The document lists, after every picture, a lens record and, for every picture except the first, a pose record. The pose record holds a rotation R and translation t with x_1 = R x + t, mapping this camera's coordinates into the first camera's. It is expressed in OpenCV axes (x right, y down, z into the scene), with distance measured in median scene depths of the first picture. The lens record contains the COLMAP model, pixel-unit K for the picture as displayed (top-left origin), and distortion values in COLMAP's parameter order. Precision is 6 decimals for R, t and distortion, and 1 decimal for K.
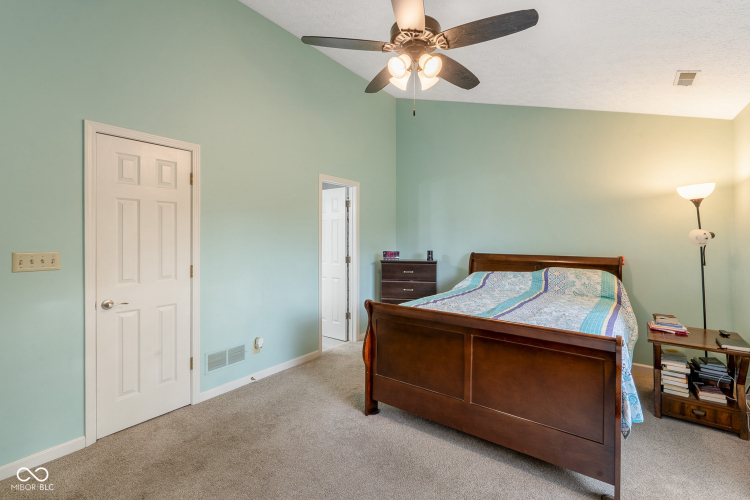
lens RADIAL K [[339.7, 0, 373.8], [0, 339.7, 243.9], [0, 0, 1]] dist [0.000017, 0.000028]
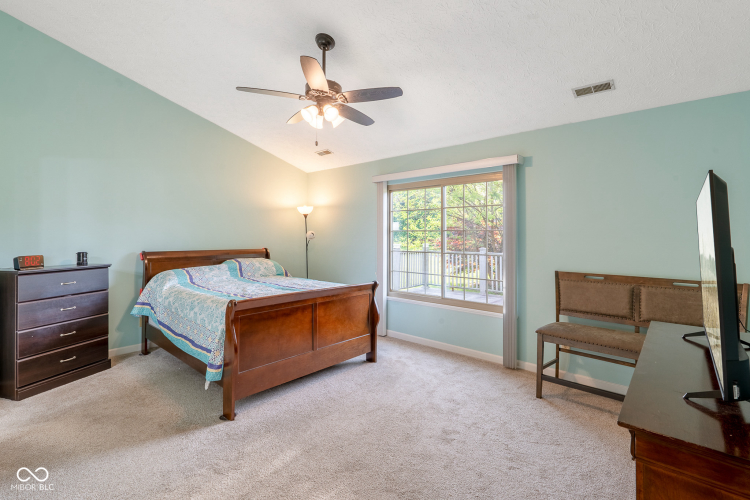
lens RADIAL K [[339.7, 0, 373.8], [0, 339.7, 243.9], [0, 0, 1]] dist [0.000017, 0.000028]
pose [[0.101226, -0.024092, 0.994572, -0.827706], [0.015282, 0.999626, 0.022659, -0.008679], [-0.994746, 0.012905, 0.101556, 0.444807]]
